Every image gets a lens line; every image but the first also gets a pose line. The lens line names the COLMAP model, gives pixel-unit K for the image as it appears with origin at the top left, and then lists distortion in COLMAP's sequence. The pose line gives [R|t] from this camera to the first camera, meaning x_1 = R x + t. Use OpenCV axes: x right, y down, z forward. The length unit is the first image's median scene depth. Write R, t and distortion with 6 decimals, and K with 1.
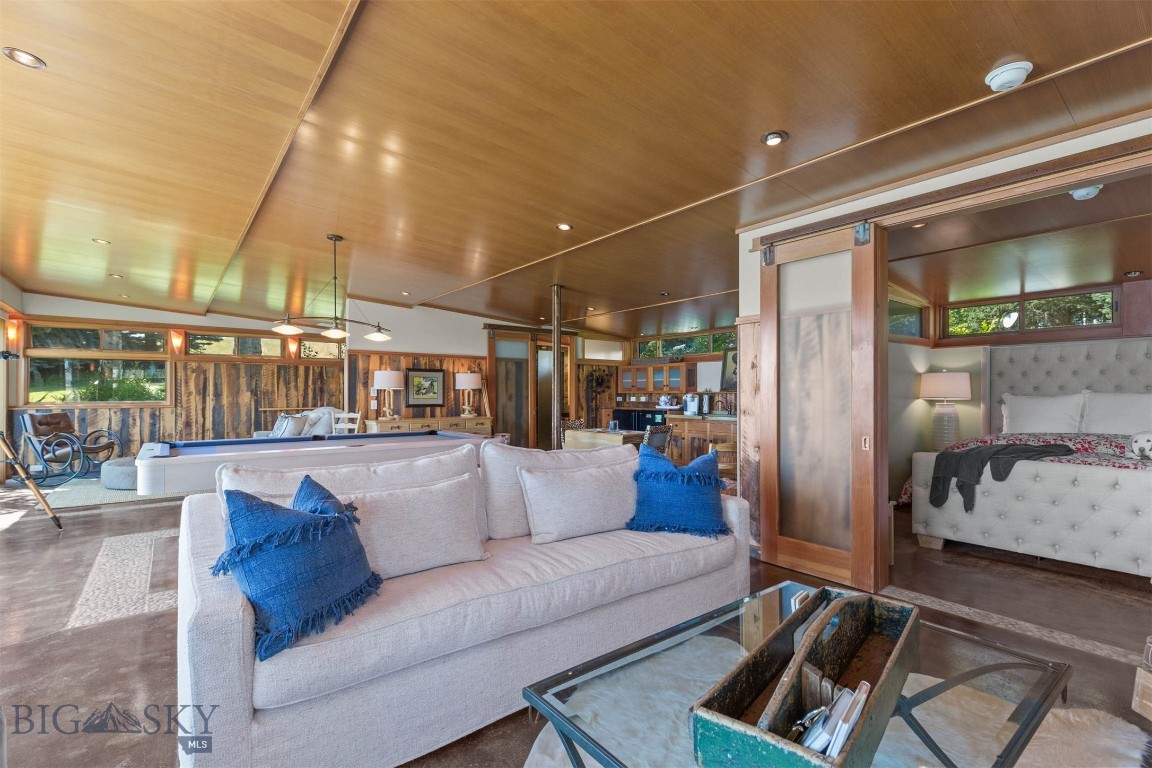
lens RADIAL K [[520.9, 0, 579.4], [0, 520.9, 391.0], [0, 0, 1]] dist [0.008121, -0.002887]
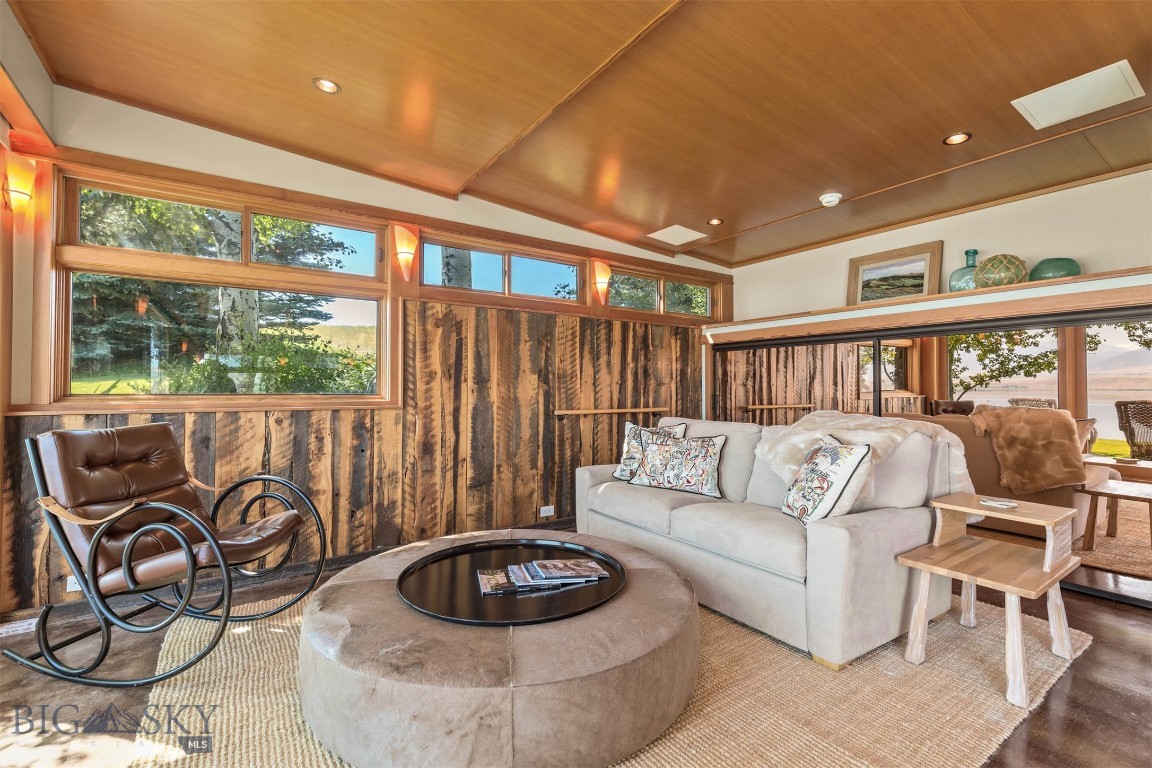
lens RADIAL K [[520.9, 0, 584.7], [0, 520.9, 384.5], [0, 0, 1]] dist [0.008121, -0.002887]
pose [[0.996801, 0.002928, -0.079871, -0.583745], [-0.003322, 0.999983, -0.004800, 0.013392], [0.079855, 0.005050, 0.996794, 0.584399]]
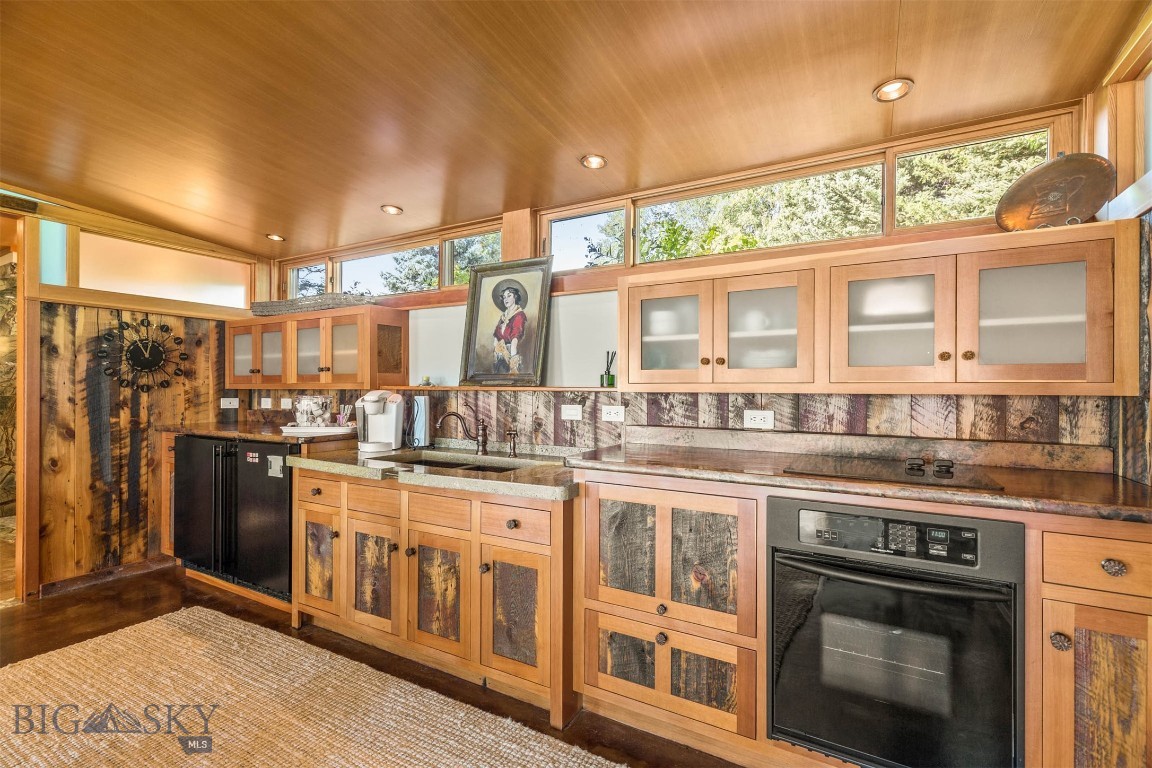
lens RADIAL K [[520.9, 0, 575.9], [0, 520.9, 381.3], [0, 0, 1]] dist [0.008121, -0.002887]
pose [[0.930721, 0.005412, 0.365690, 0.203845], [-0.002929, 0.999969, -0.007345, 0.000423], [-0.365719, 0.005765, 0.930708, 0.610214]]
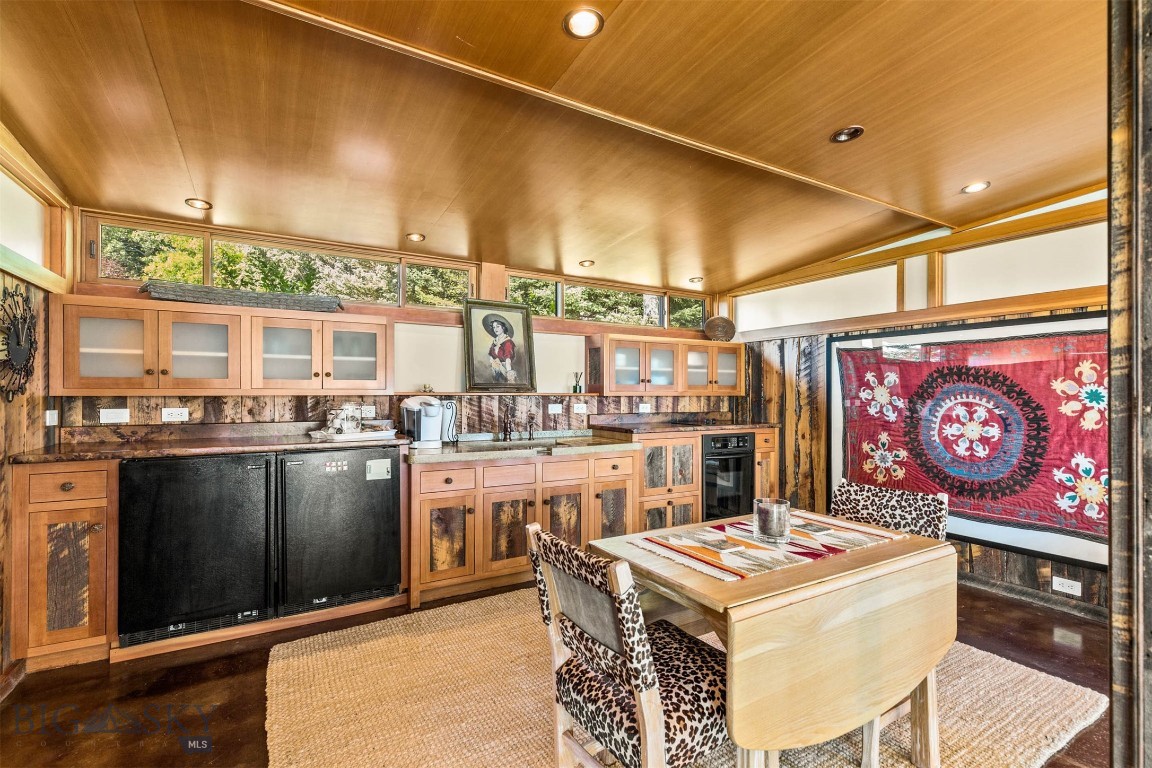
lens RADIAL K [[520.9, 0, 573.7], [0, 520.9, 388.9], [0, 0, 1]] dist [0.008121, -0.002887]
pose [[0.150973, 0.008377, 0.988502, -0.166061], [-0.004103, 0.999961, -0.007848, 0.001578], [-0.988529, -0.002871, 0.151002, 0.805259]]
